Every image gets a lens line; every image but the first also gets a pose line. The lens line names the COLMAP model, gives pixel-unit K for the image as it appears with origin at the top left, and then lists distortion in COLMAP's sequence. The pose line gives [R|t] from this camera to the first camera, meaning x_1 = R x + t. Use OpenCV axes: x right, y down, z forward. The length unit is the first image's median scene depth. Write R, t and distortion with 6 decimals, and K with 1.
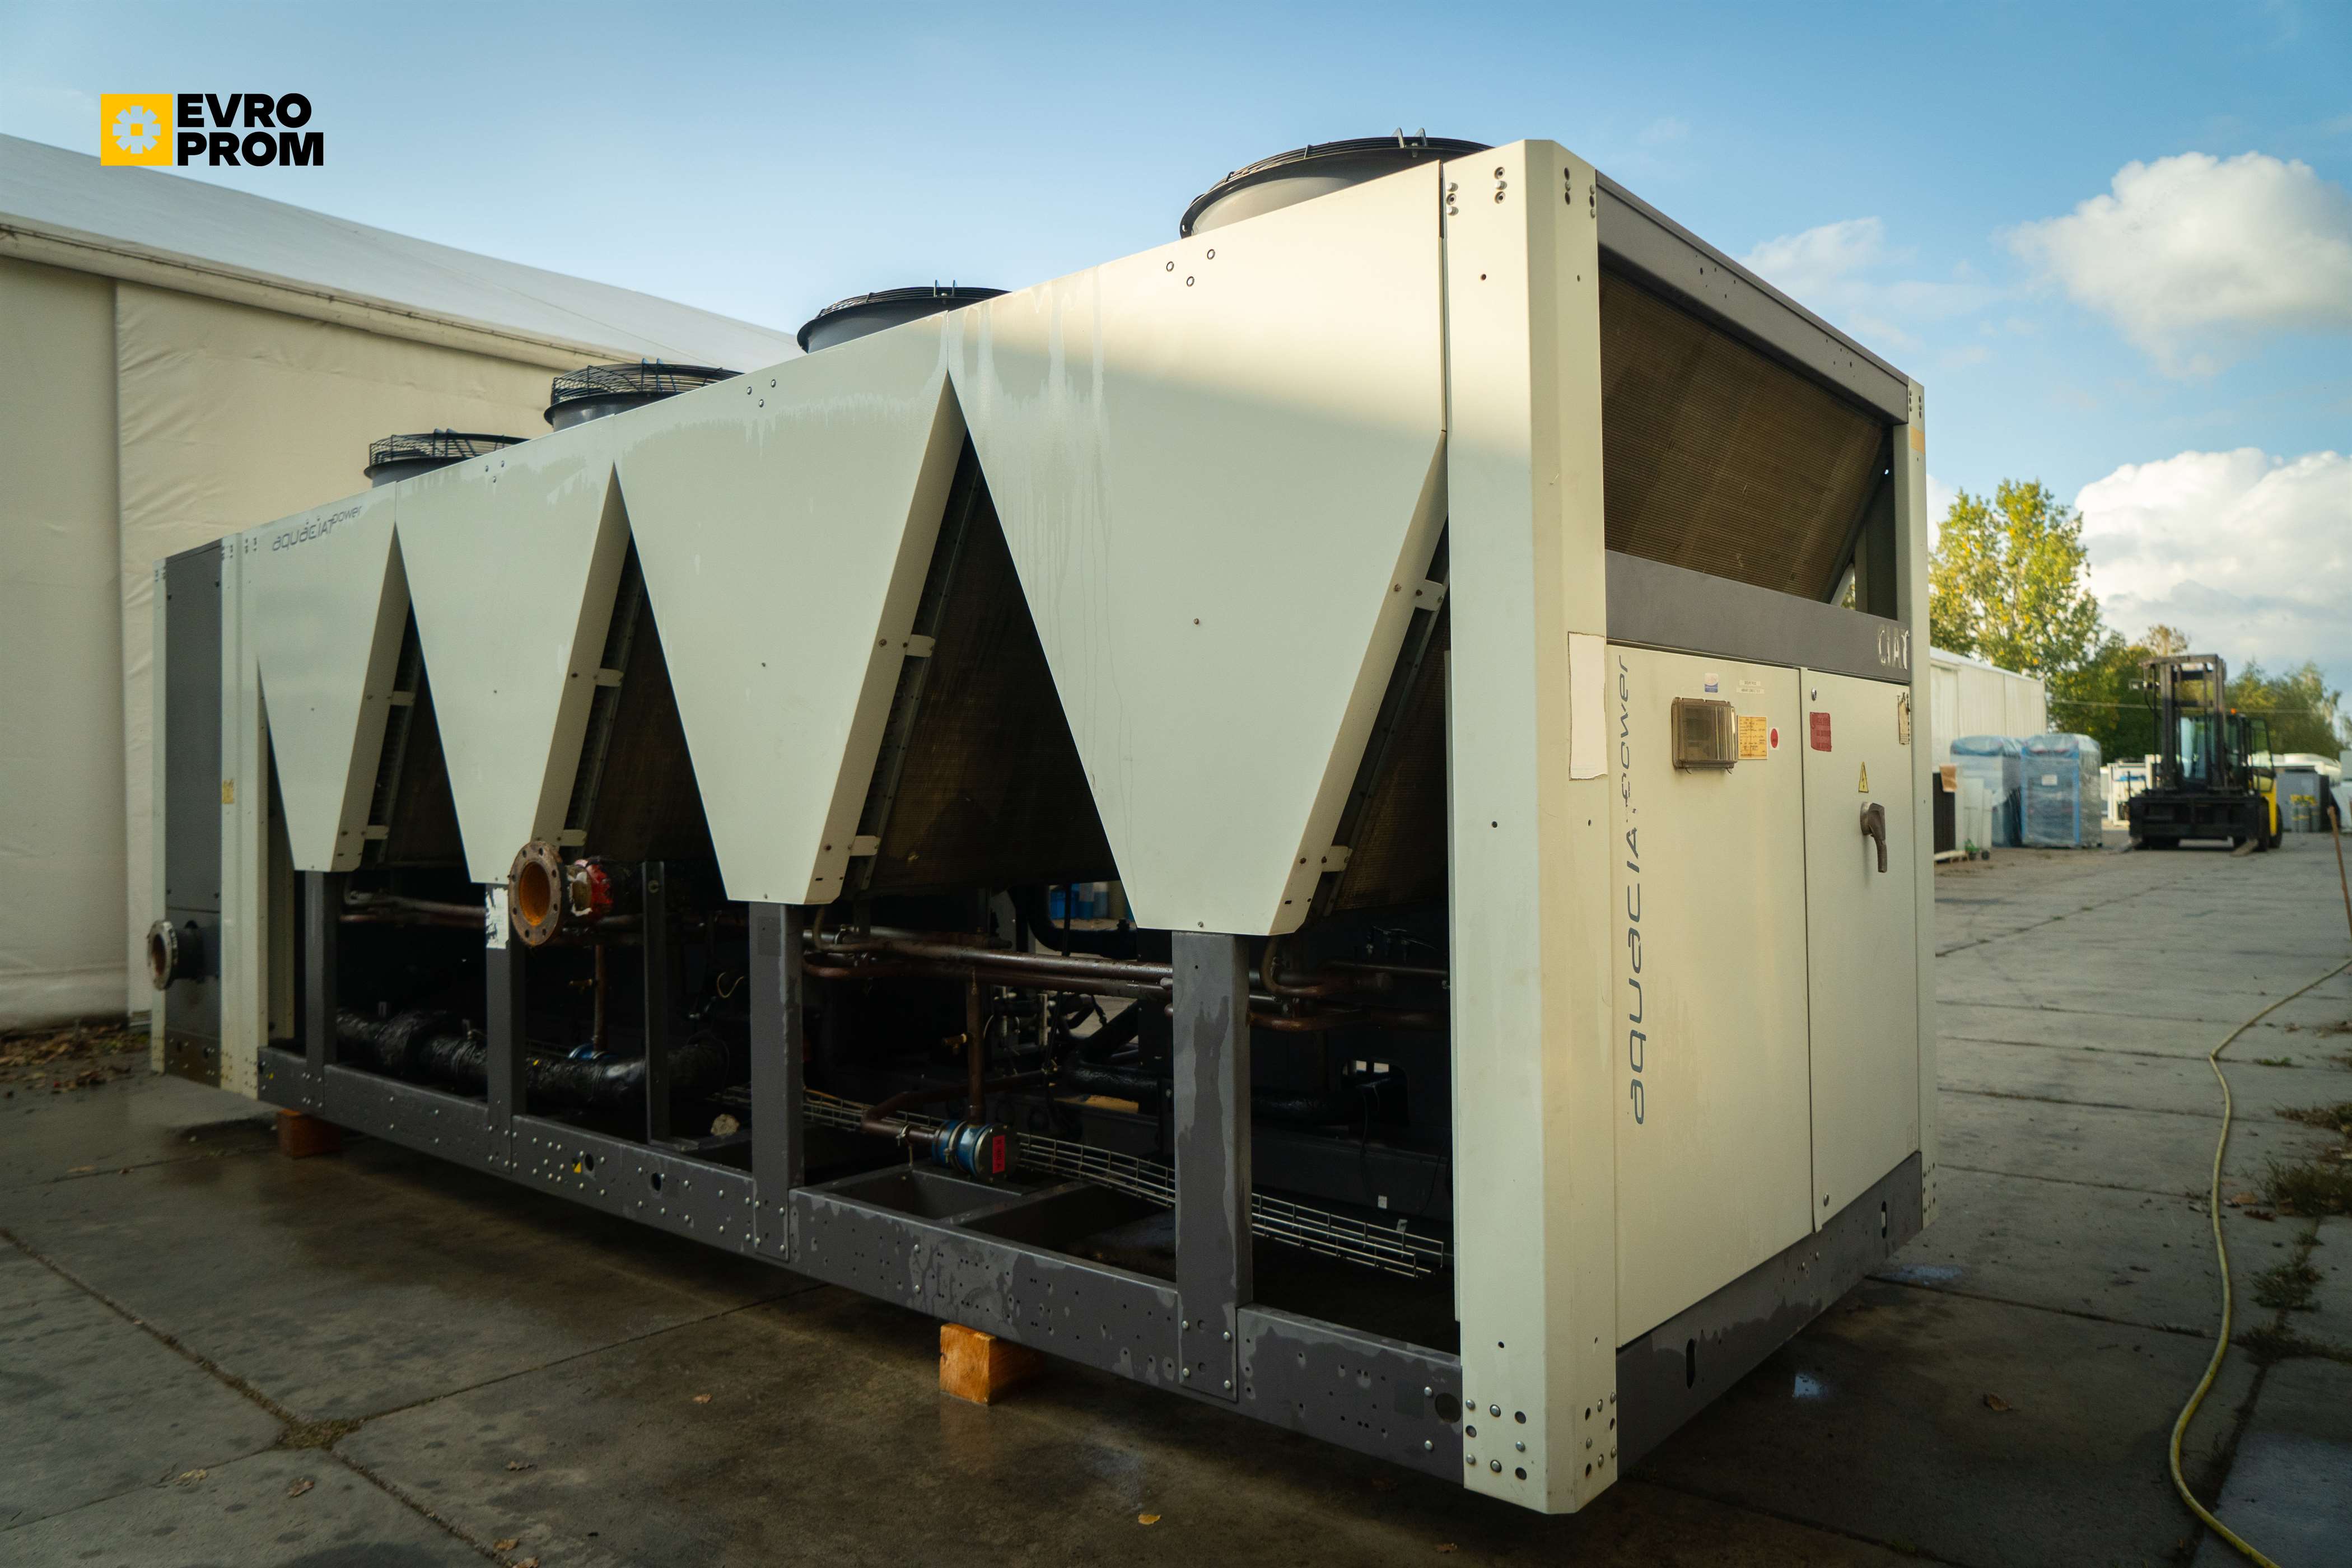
lens RADIAL K [[1567.2, 0, 1176.0], [0, 1567.2, 784.0], [0, 0, 1]] dist [-0.009019, -0.001591]
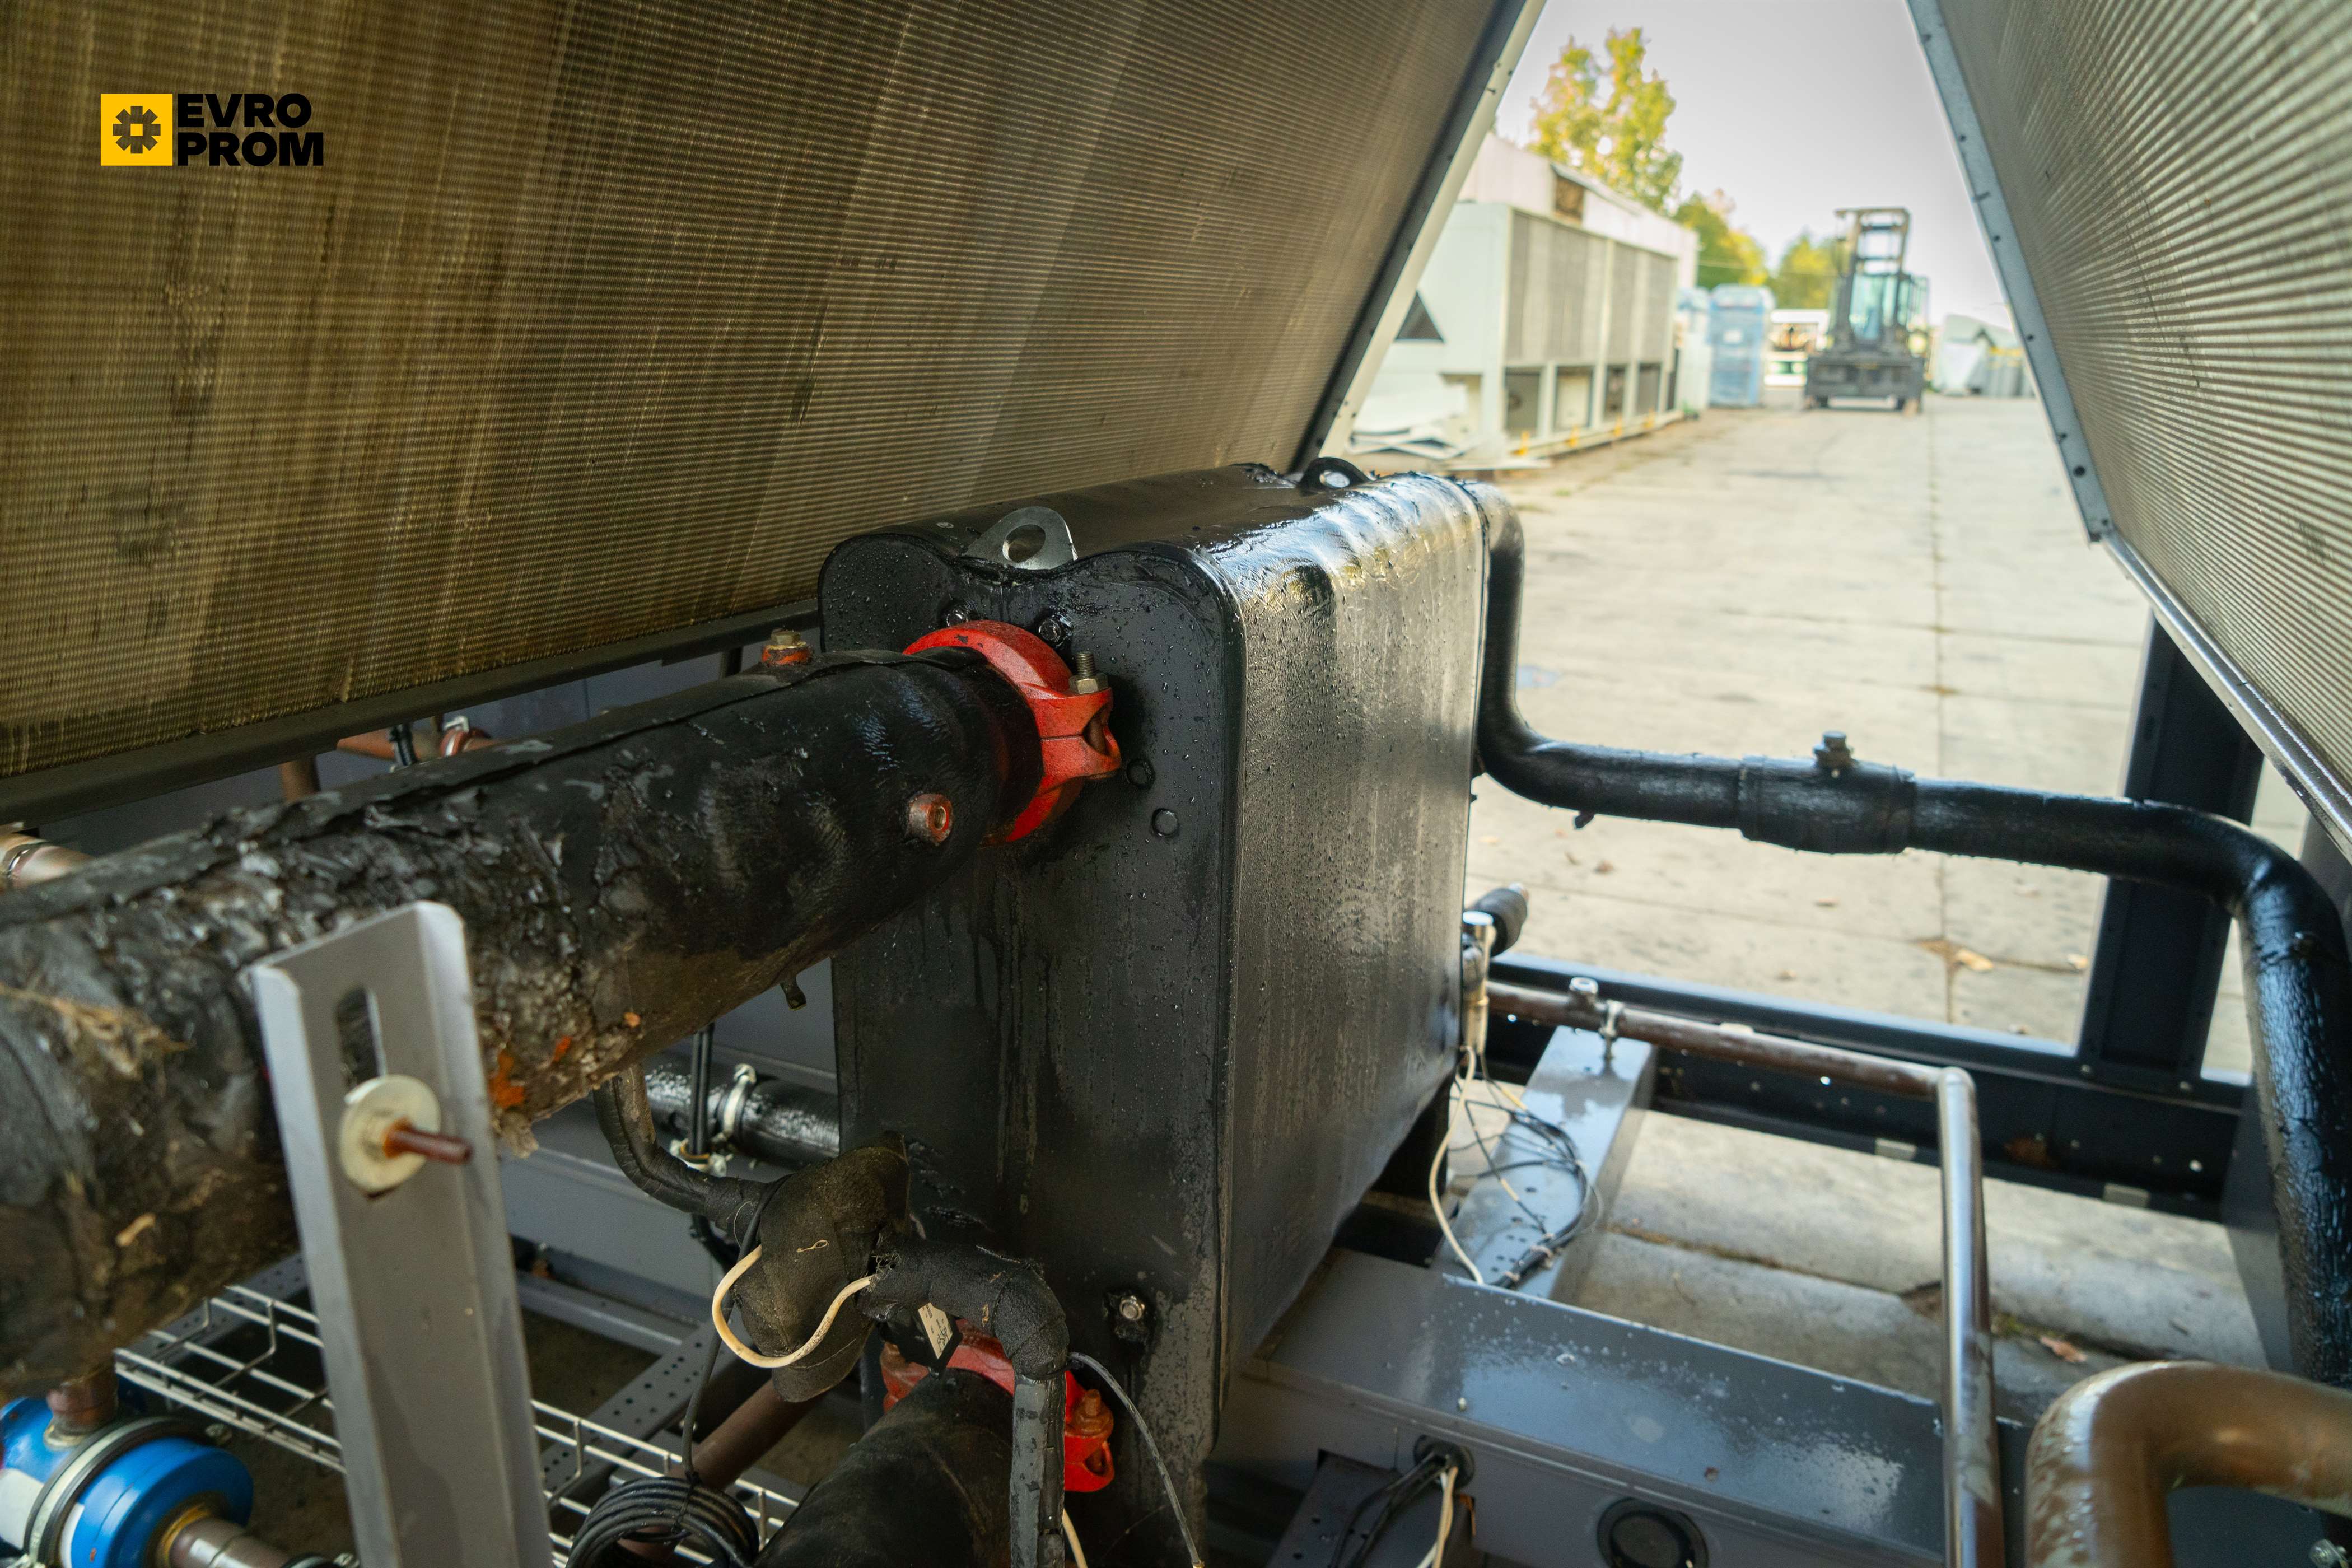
lens RADIAL K [[1557.7, 0, 1178.6], [0, 1557.7, 789.9], [0, 0, 1]] dist [-0.021212, 0.004694]
pose [[0.968257, -0.060445, 0.242539, -0.035296], [-0.010903, 0.959184, 0.282571, -0.000948], [-0.249719, -0.276246, 0.928078, 0.101930]]
